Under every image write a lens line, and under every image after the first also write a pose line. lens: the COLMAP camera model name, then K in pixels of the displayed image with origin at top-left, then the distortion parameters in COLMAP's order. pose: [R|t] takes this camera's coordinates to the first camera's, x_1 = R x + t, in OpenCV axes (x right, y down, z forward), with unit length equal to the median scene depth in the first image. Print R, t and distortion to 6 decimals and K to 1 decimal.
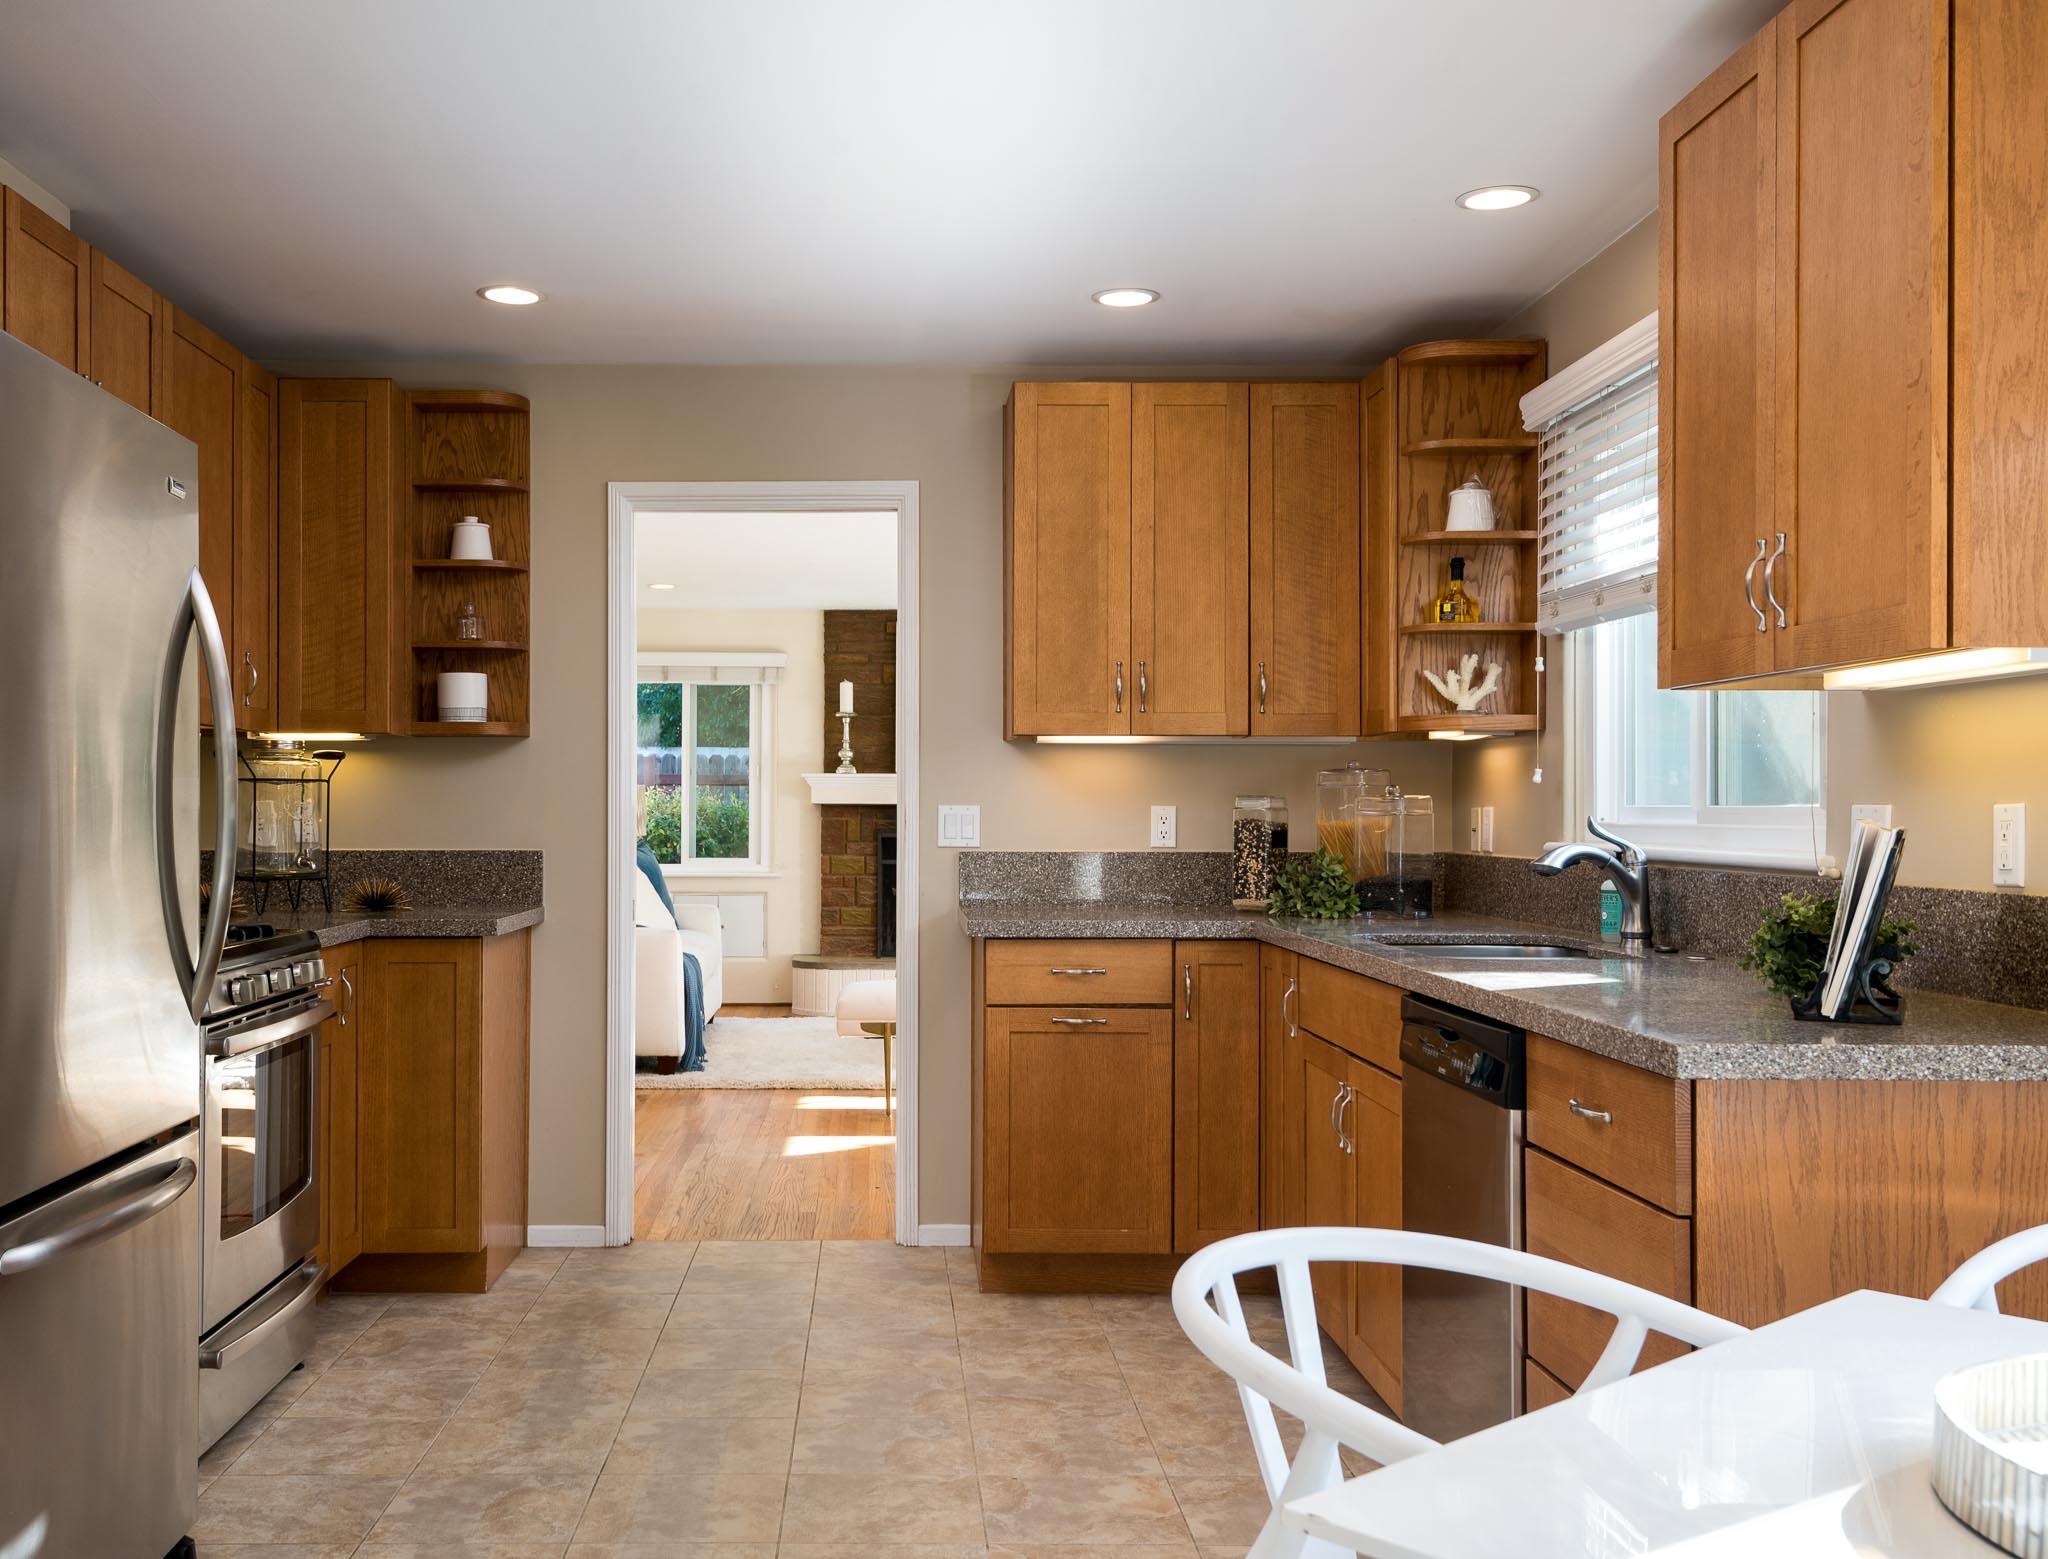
lens RADIAL K [[1919.5, 0, 1025.5], [0, 1919.5, 780.9], [0, 0, 1]] dist [-0.000283, 0.000000]
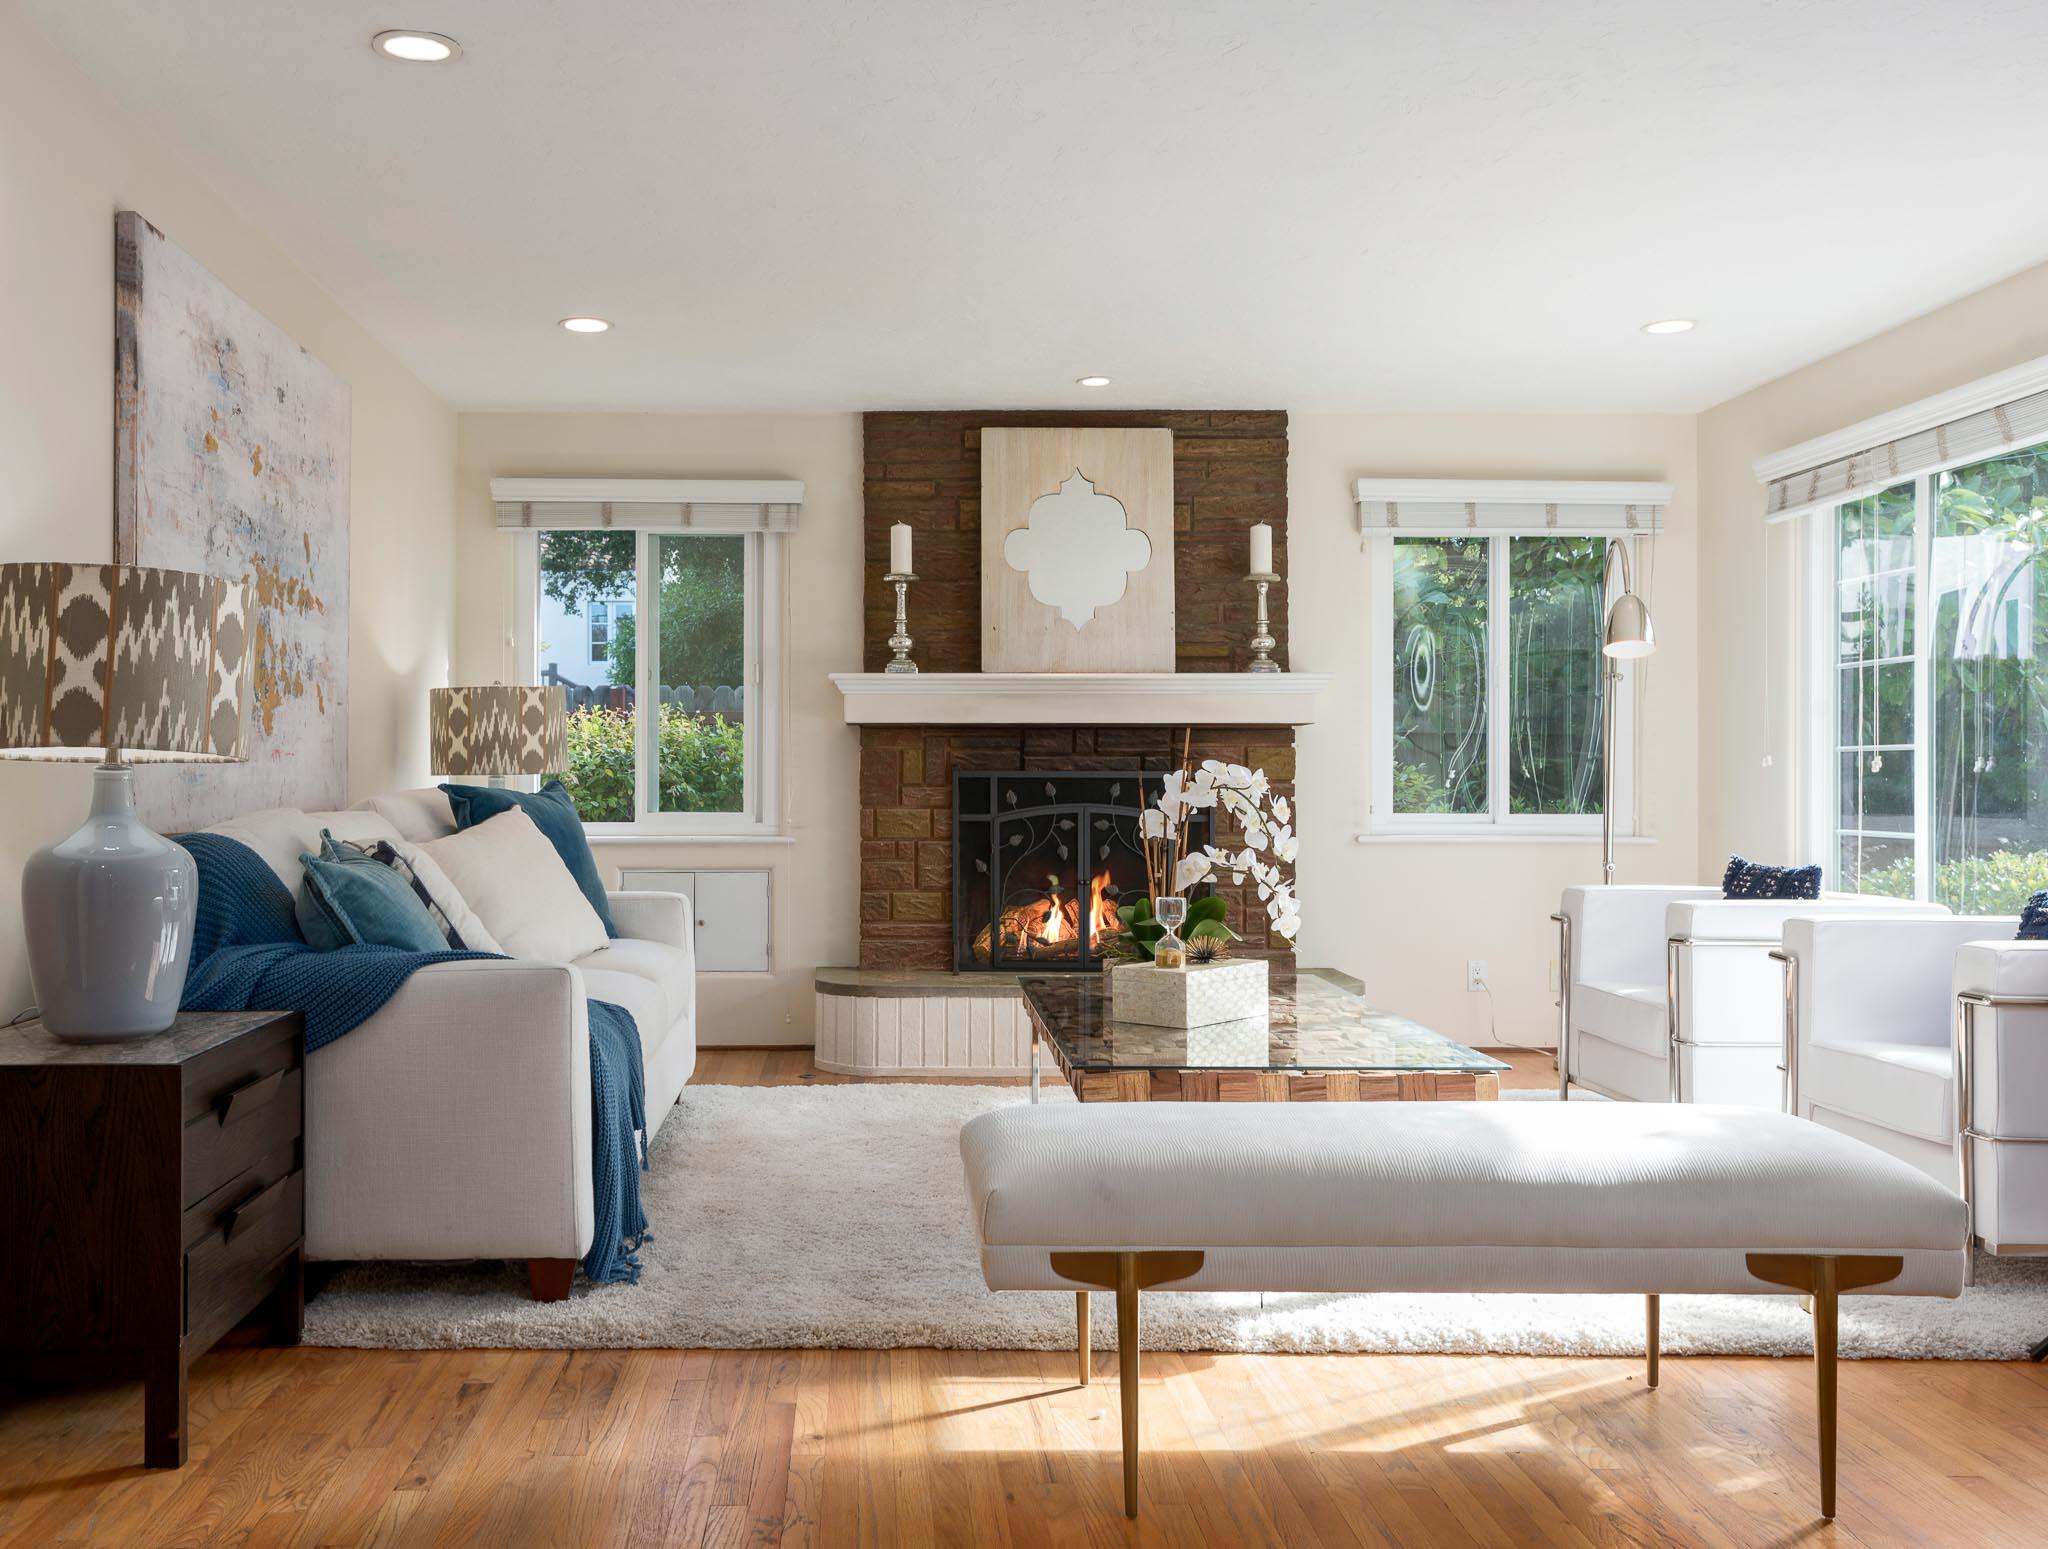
lens RADIAL K [[1636.3, 0, 1009.1], [0, 1636.3, 782.0], [0, 0, 1]] dist [-0.011176, -0.001445]
pose [[0.999893, -0.001975, 0.014528, -0.140418], [0.001785, 0.999913, 0.013051, 0.050373], [-0.014552, -0.013024, 0.999809, 1.002799]]
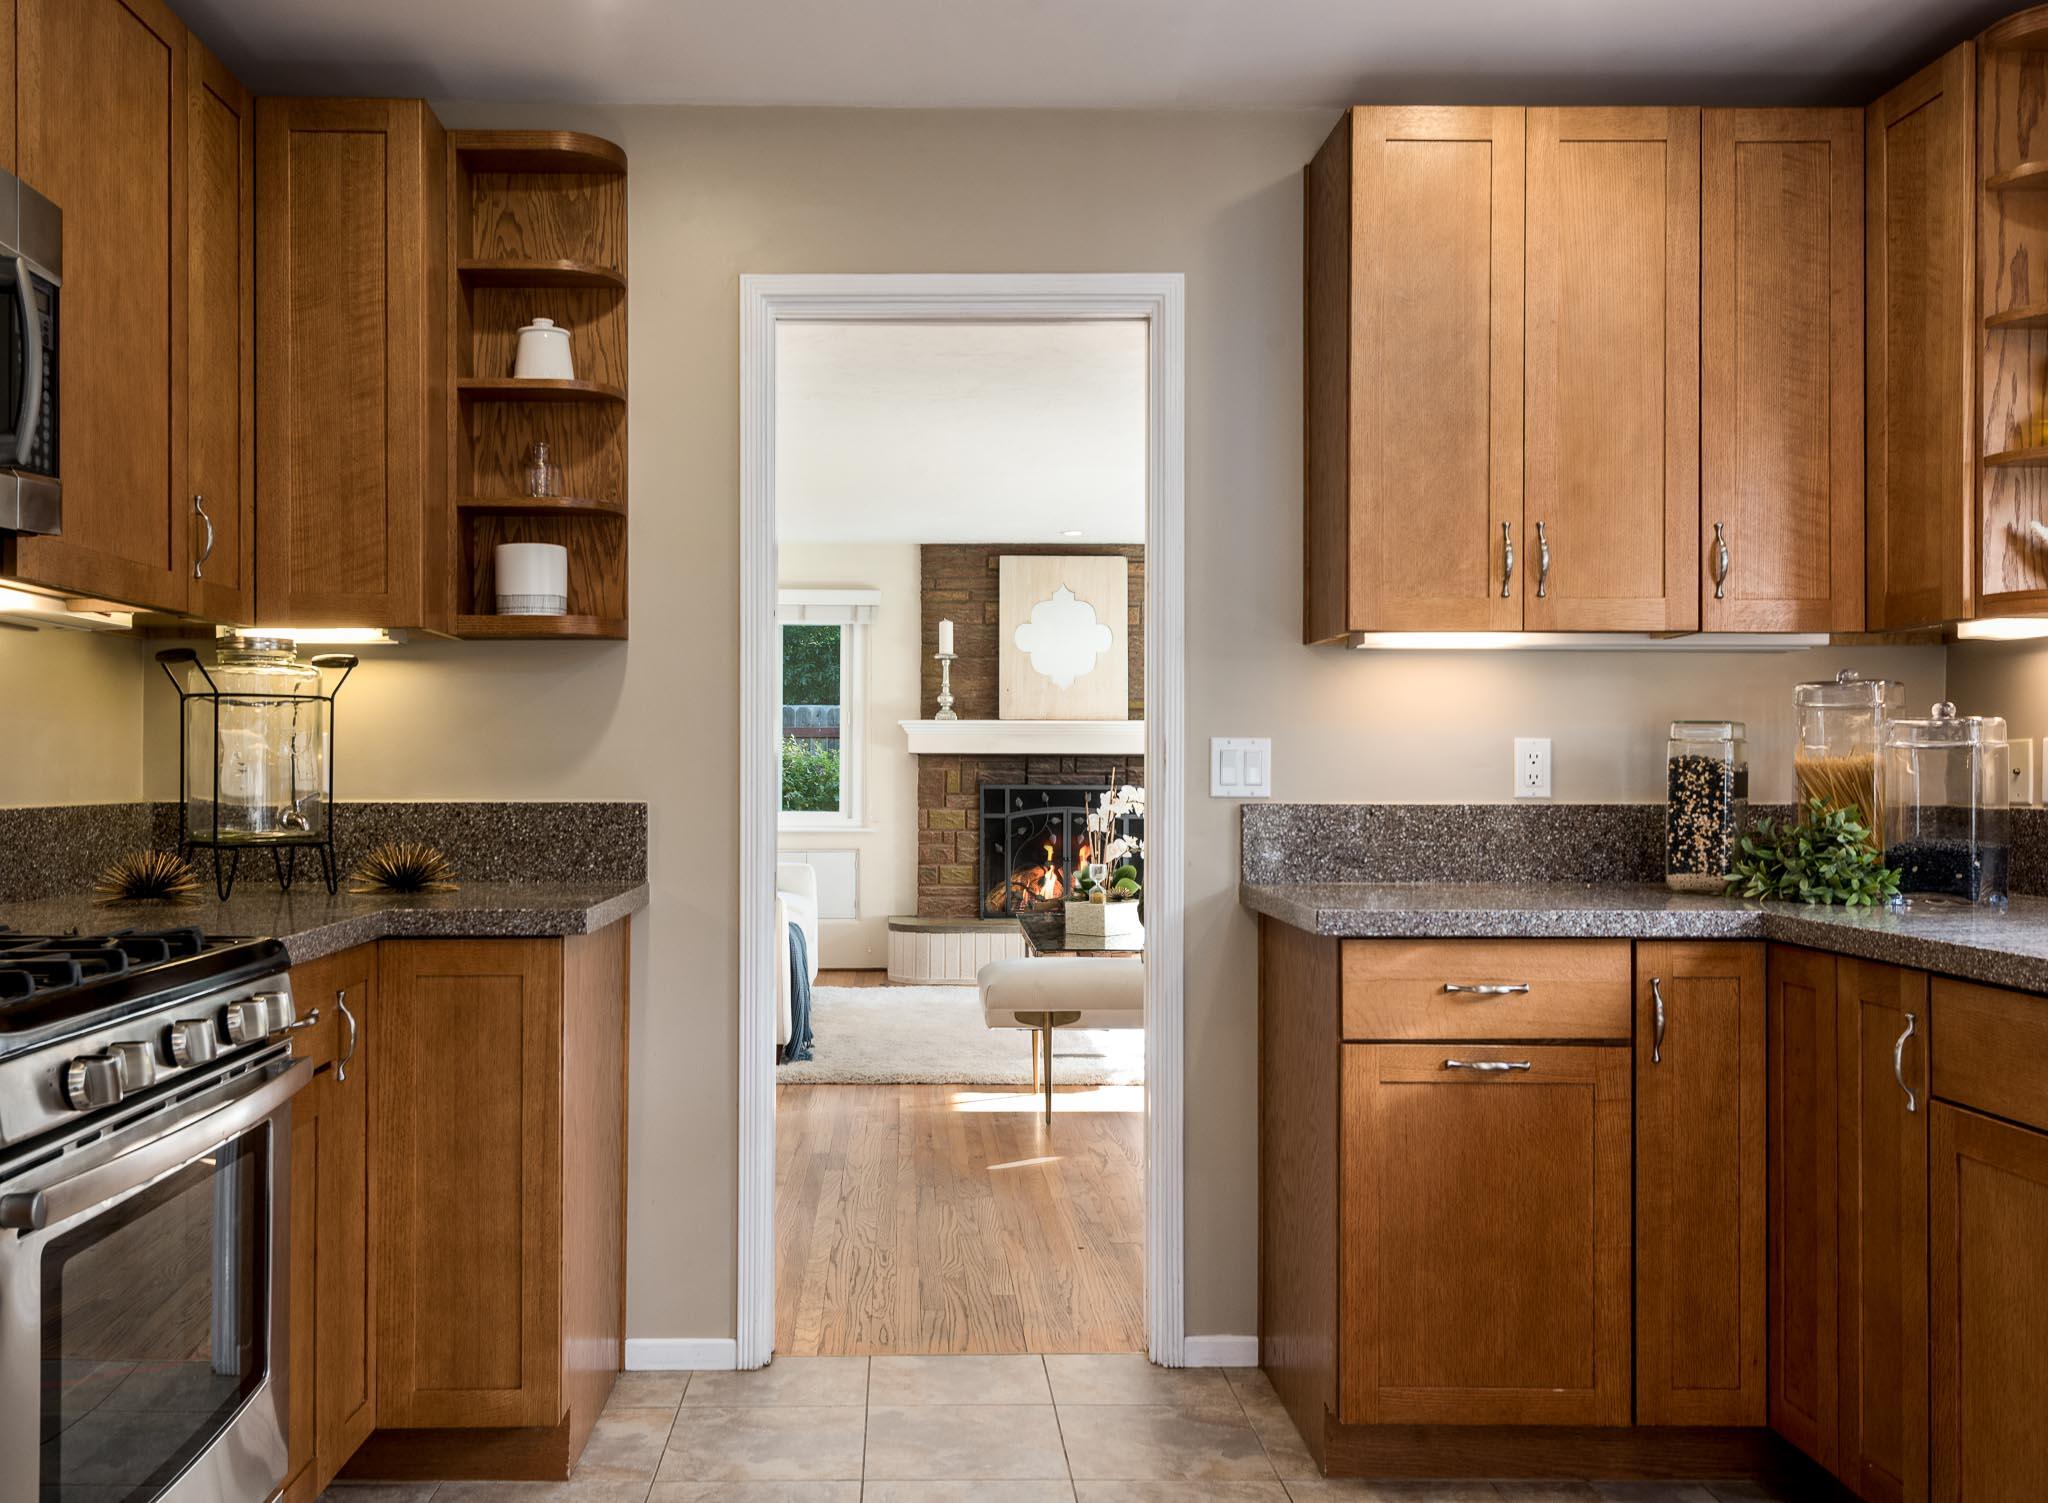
lens RADIAL K [[1687.4, 0, 1032.4], [0, 1687.4, 751.8], [0, 0, 1]] dist [0.003542, -0.007069]
pose [[0.999991, -0.000074, 0.004163, -0.116389], [0.000053, 0.999987, 0.005105, 0.015077], [-0.004163, -0.005105, 0.999978, 0.394697]]
